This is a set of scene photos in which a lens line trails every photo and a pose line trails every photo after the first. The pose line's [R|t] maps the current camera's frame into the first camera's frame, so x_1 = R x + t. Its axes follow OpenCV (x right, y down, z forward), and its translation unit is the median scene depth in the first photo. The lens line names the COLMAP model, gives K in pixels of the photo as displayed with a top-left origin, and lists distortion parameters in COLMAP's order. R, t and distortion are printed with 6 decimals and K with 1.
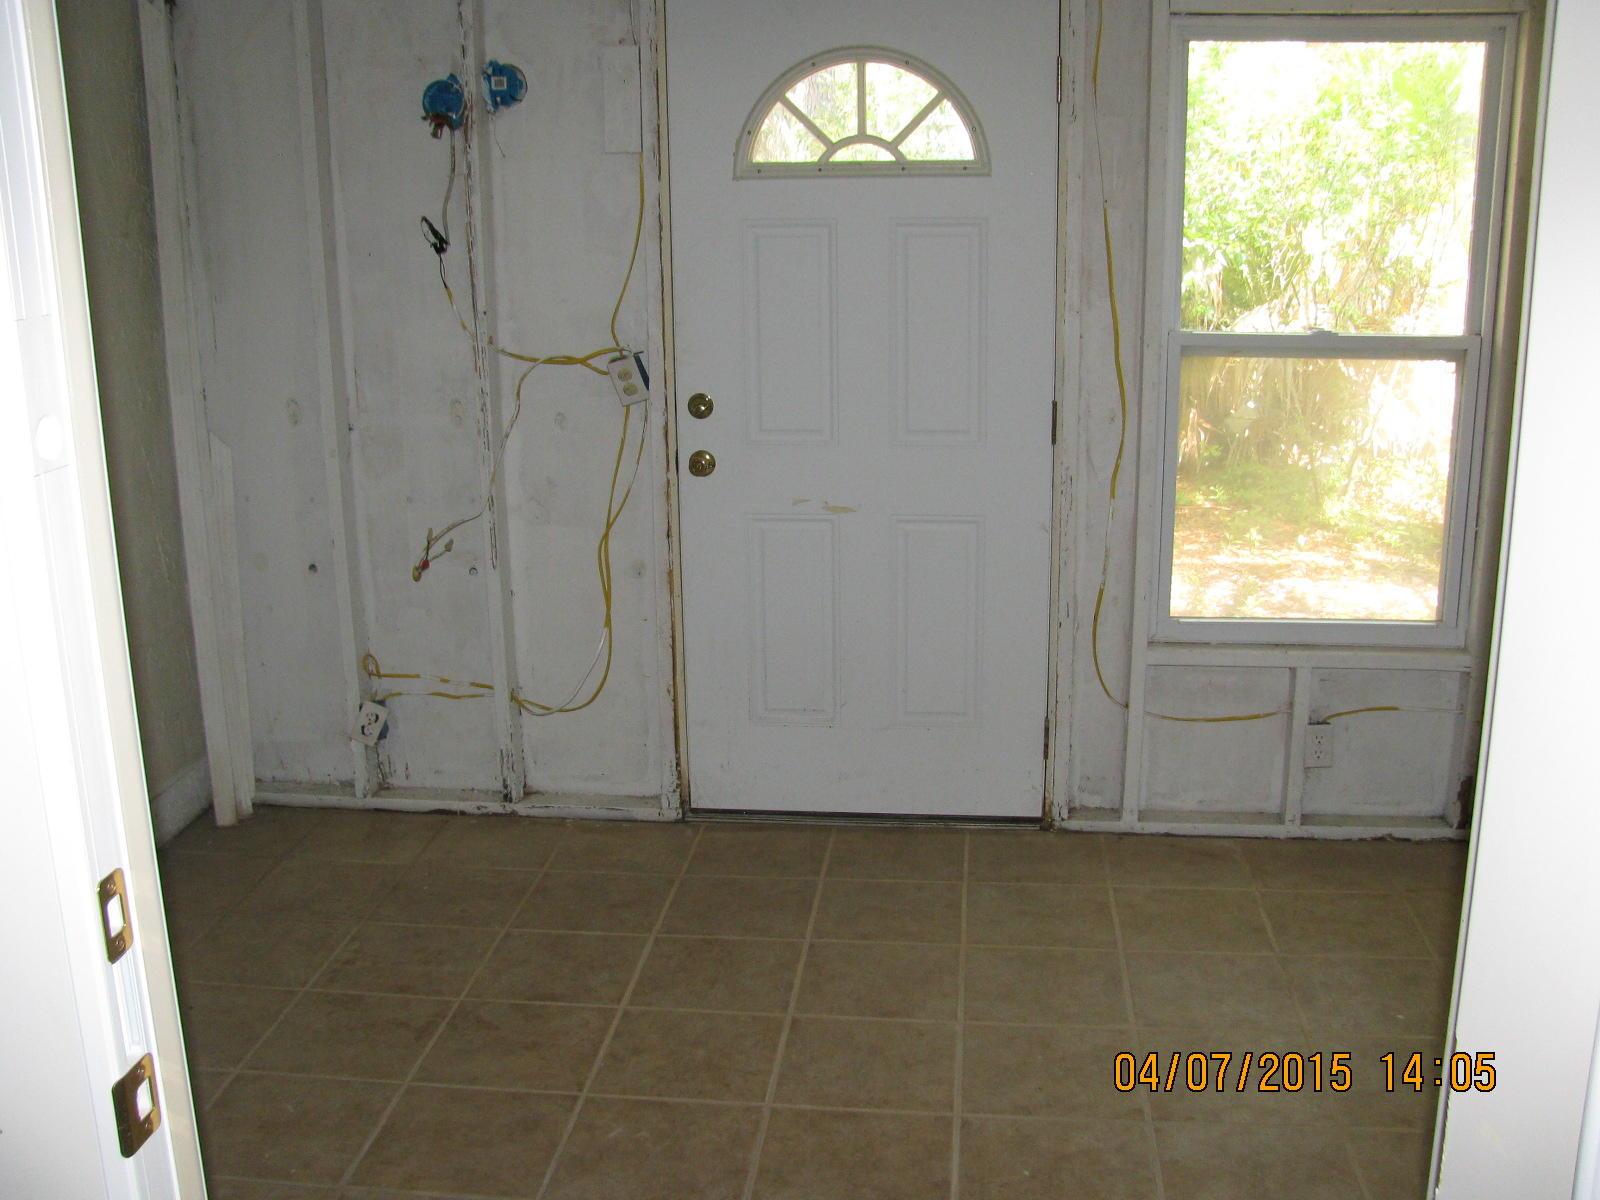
lens RADIAL K [[1655.1, 0, 817.1], [0, 1655.1, 595.3], [0, 0, 1]] dist [-0.215842, 0.264868]
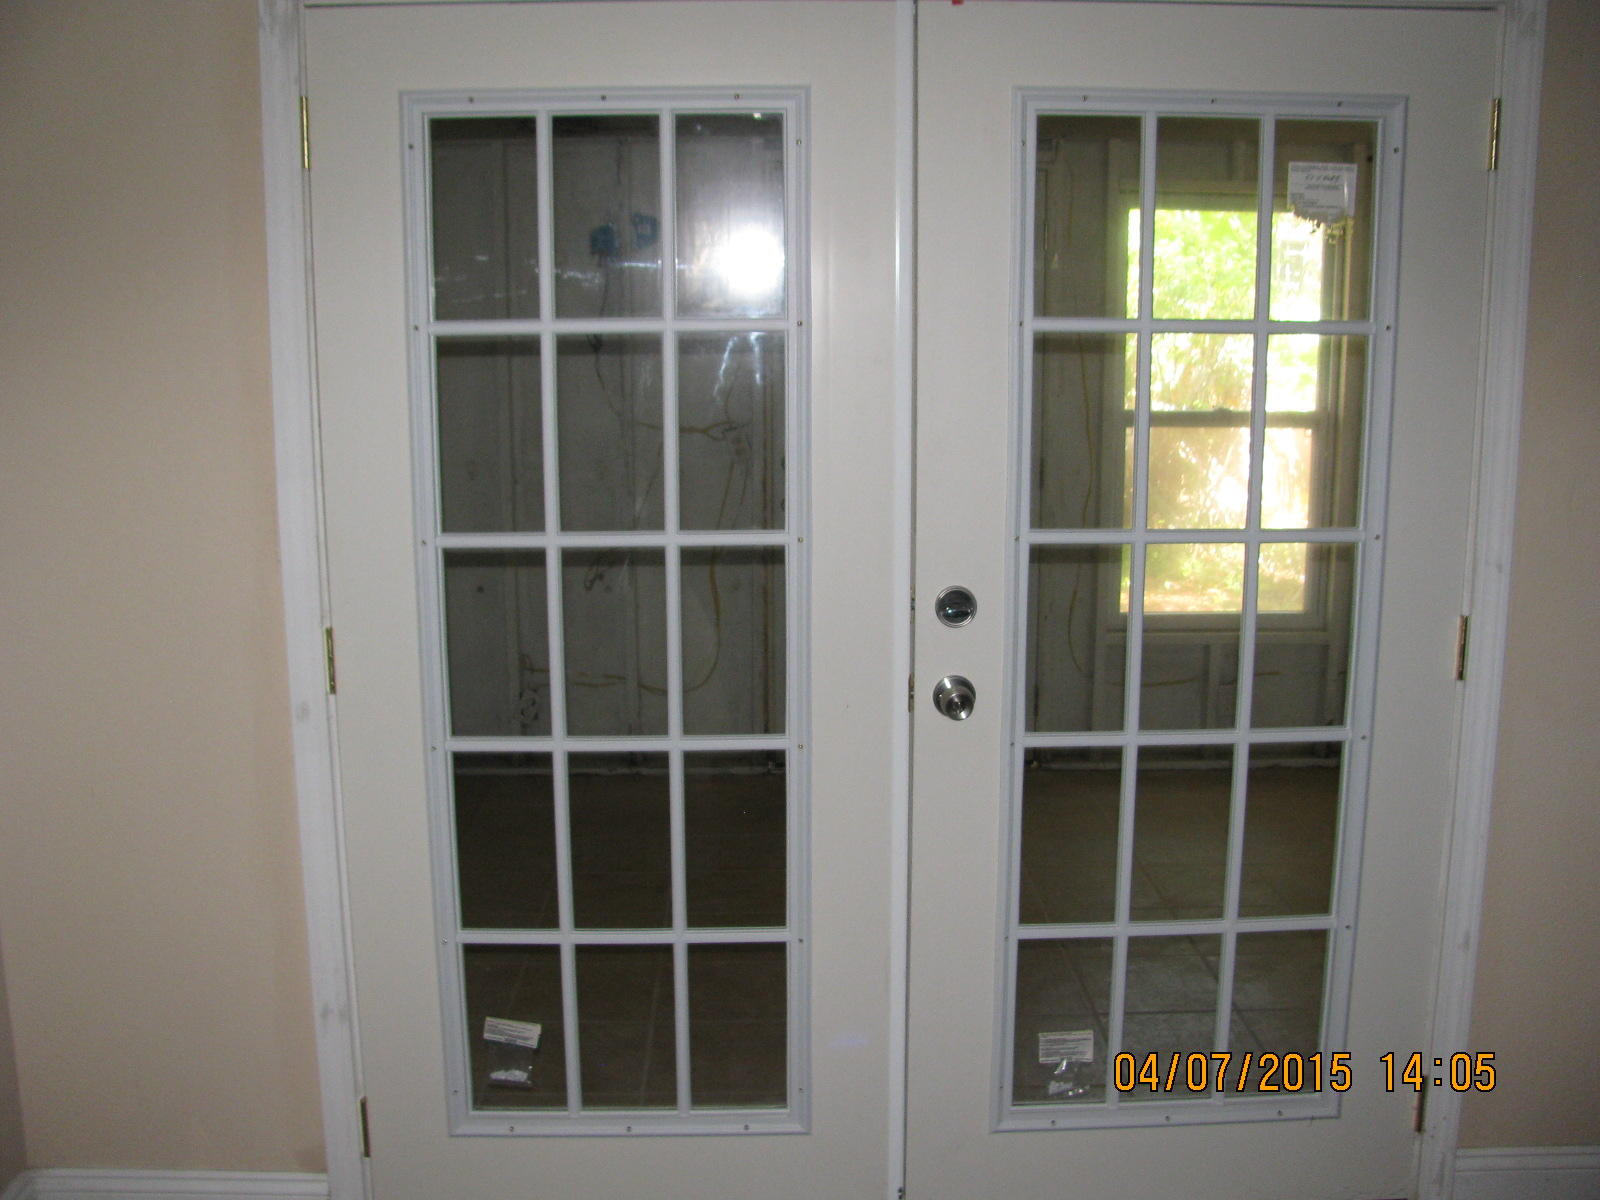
lens RADIAL K [[1655.1, 0, 817.1], [0, 1655.1, 595.3], [0, 0, 1]] dist [-0.215842, 0.264868]
pose [[0.991075, -0.014176, 0.132548, -0.229811], [0.023534, 0.997318, -0.069305, 0.090885], [-0.131210, 0.071806, 0.988751, -0.362100]]
